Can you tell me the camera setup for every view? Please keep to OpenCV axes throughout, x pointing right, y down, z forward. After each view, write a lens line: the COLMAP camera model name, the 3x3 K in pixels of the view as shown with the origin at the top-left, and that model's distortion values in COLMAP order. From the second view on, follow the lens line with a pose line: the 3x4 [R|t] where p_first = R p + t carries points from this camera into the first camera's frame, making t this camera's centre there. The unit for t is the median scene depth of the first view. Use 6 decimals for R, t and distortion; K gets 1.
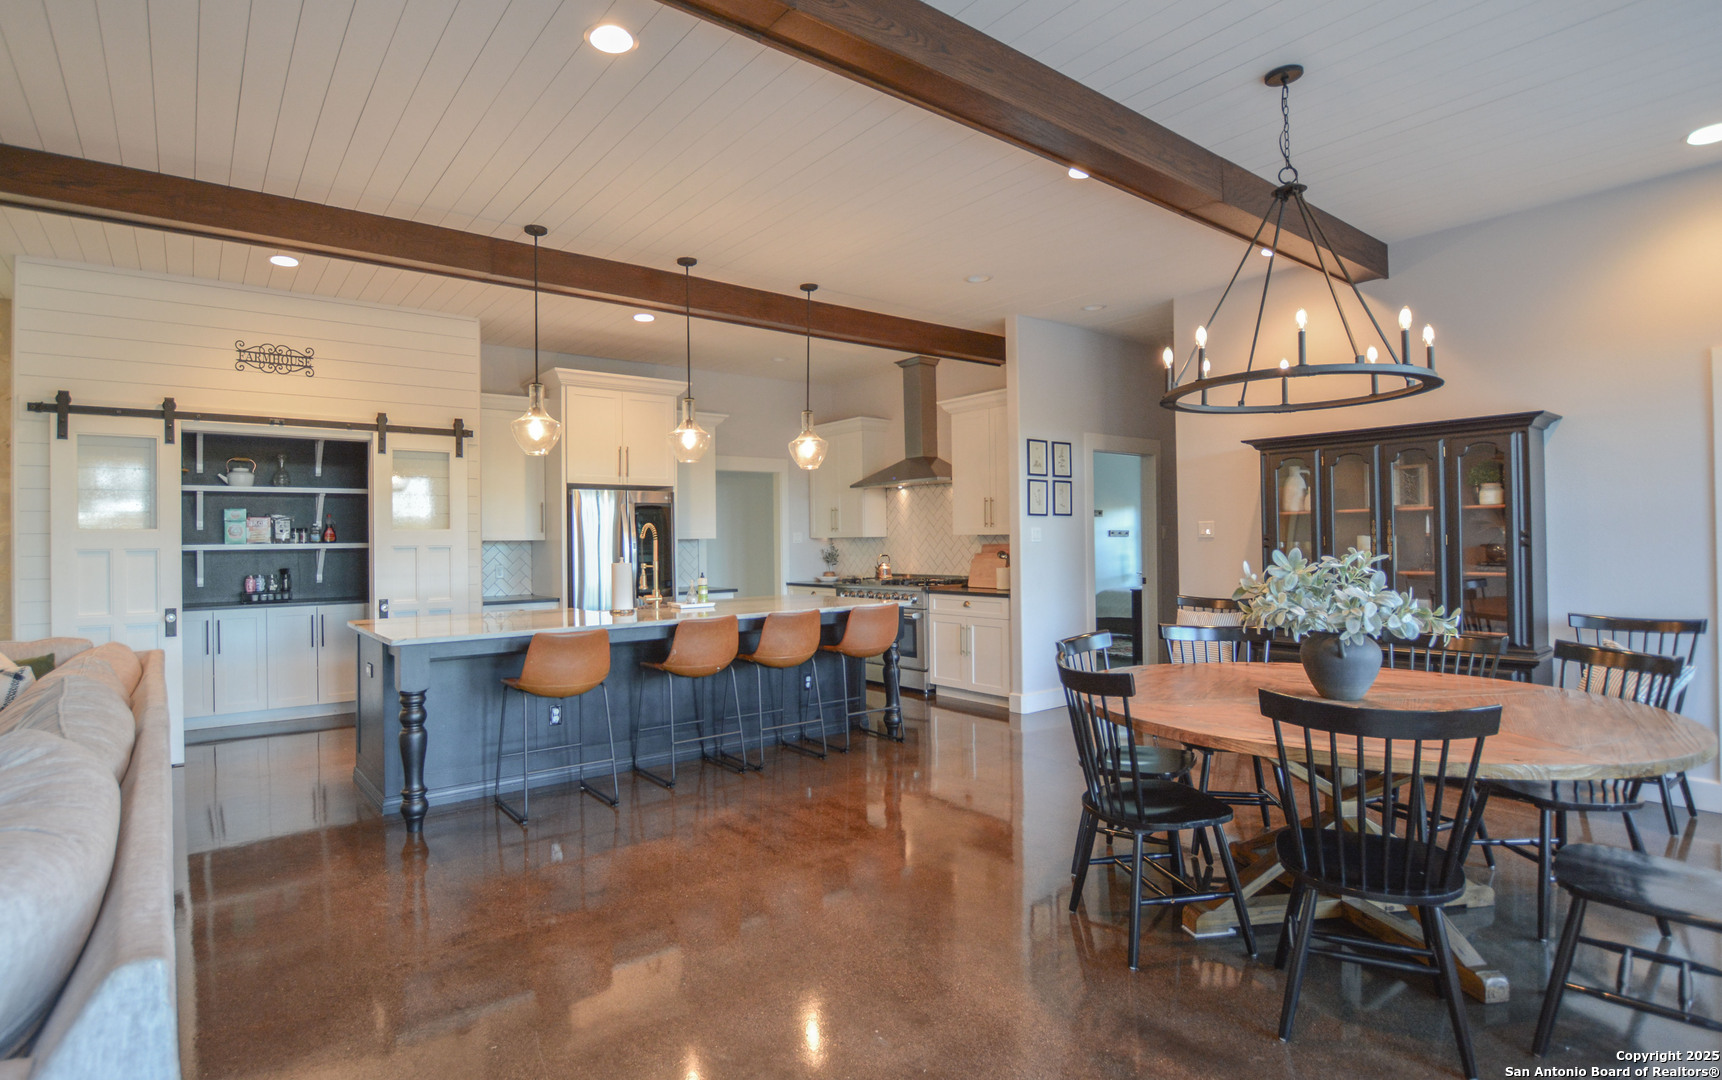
lens RADIAL K [[855.1, 0, 830.8], [0, 855.1, 533.9], [0, 0, 1]] dist [-0.001477, -0.000223]
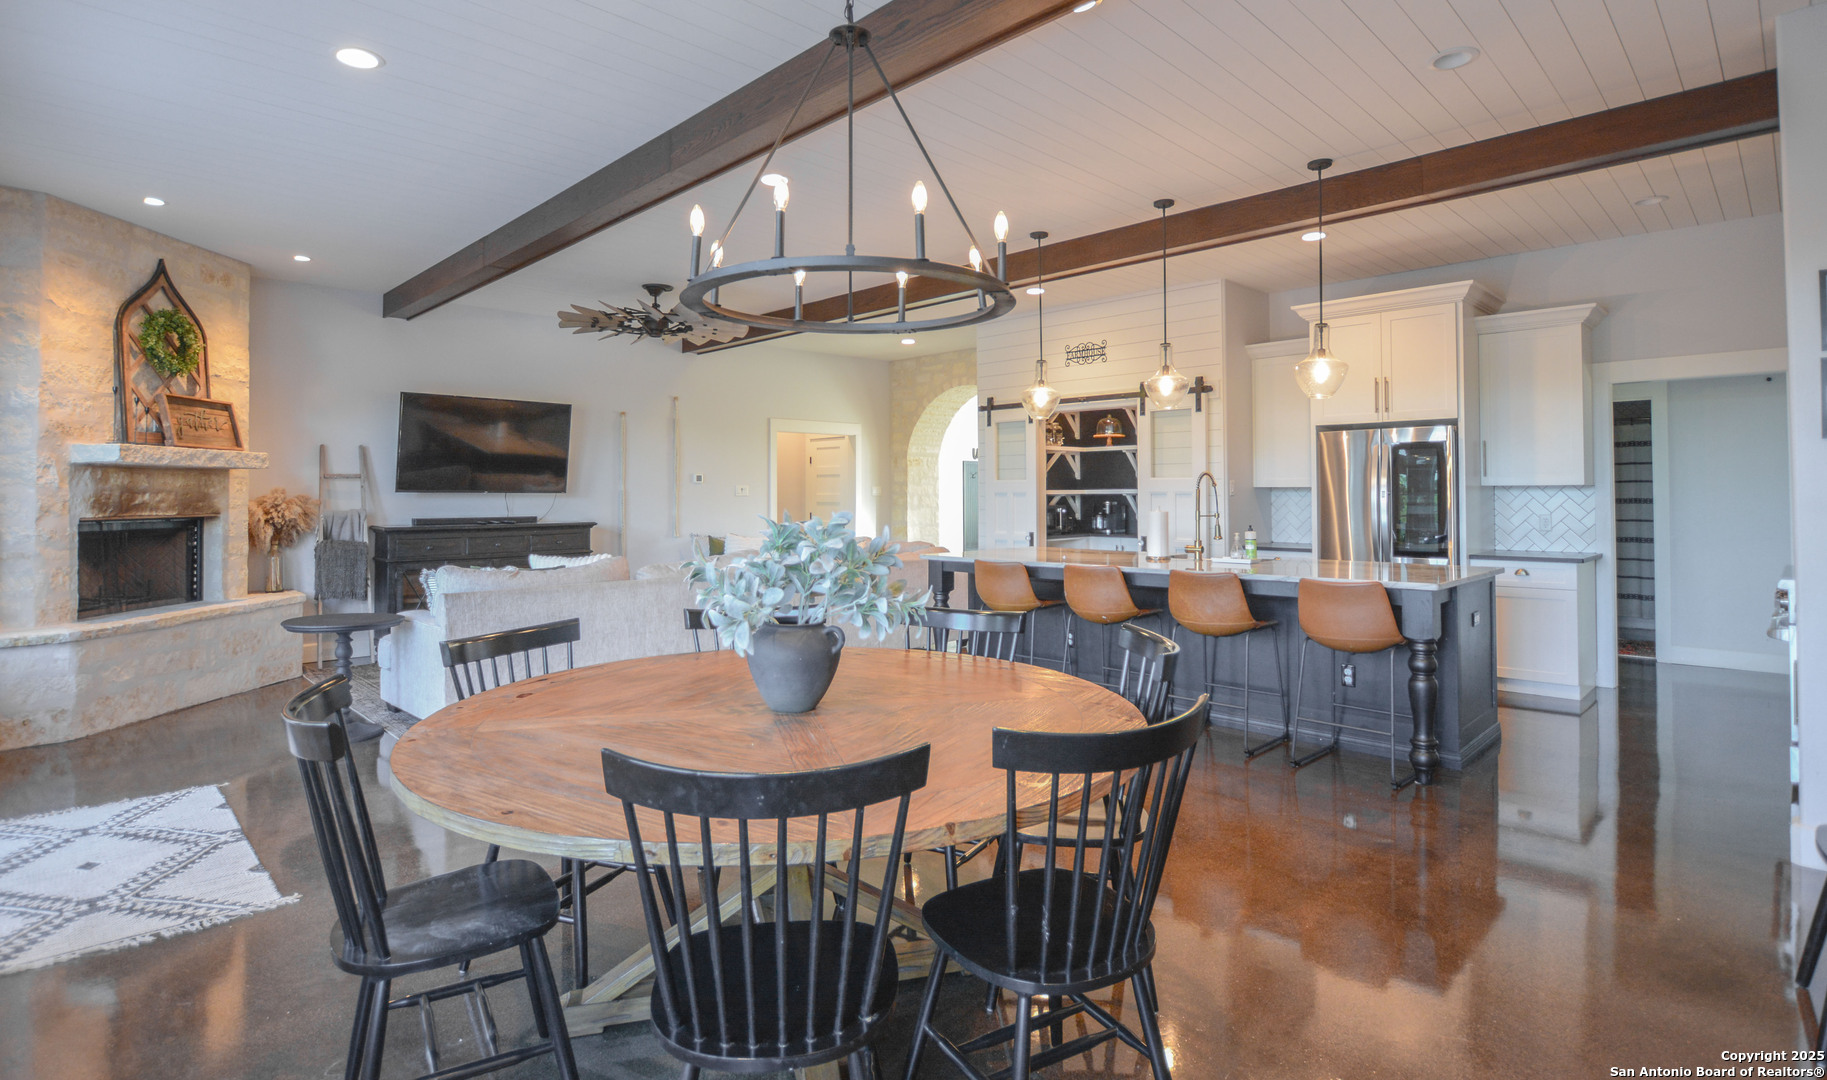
lens RADIAL K [[910.8, 0, 941.8], [0, 910.8, 473.1], [0, 0, 1]] dist [-0.022558, 0.000430]
pose [[0.151917, -0.010129, -0.988341, 0.697688], [0.008102, 0.999927, -0.009003, -0.002739], [0.988360, -0.006640, 0.151988, 0.515679]]
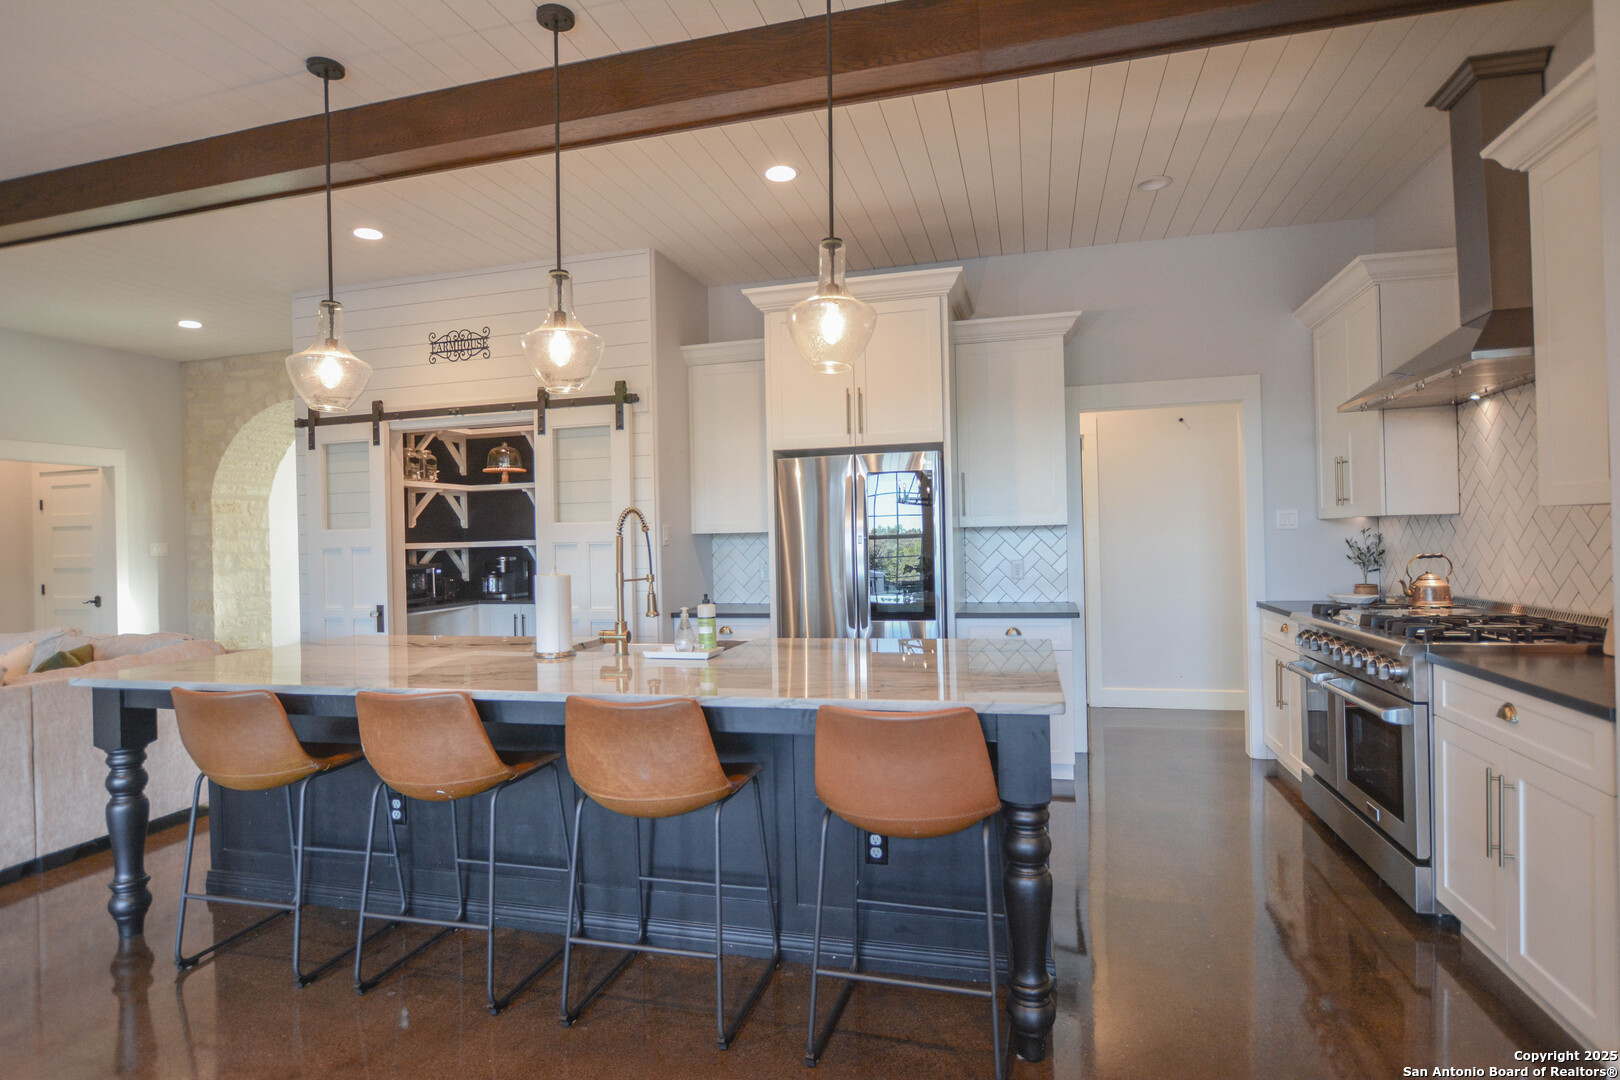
lens RADIAL K [[839.5, 0, 810.0], [0, 839.5, 540.0], [0, 0, 1]] dist [-0.016979, 0.000343]
pose [[0.603375, -0.000302, -0.797458, 0.302702], [0.021651, 0.999638, 0.016003, 0.003975], [0.797164, -0.026921, 0.603163, 0.696765]]
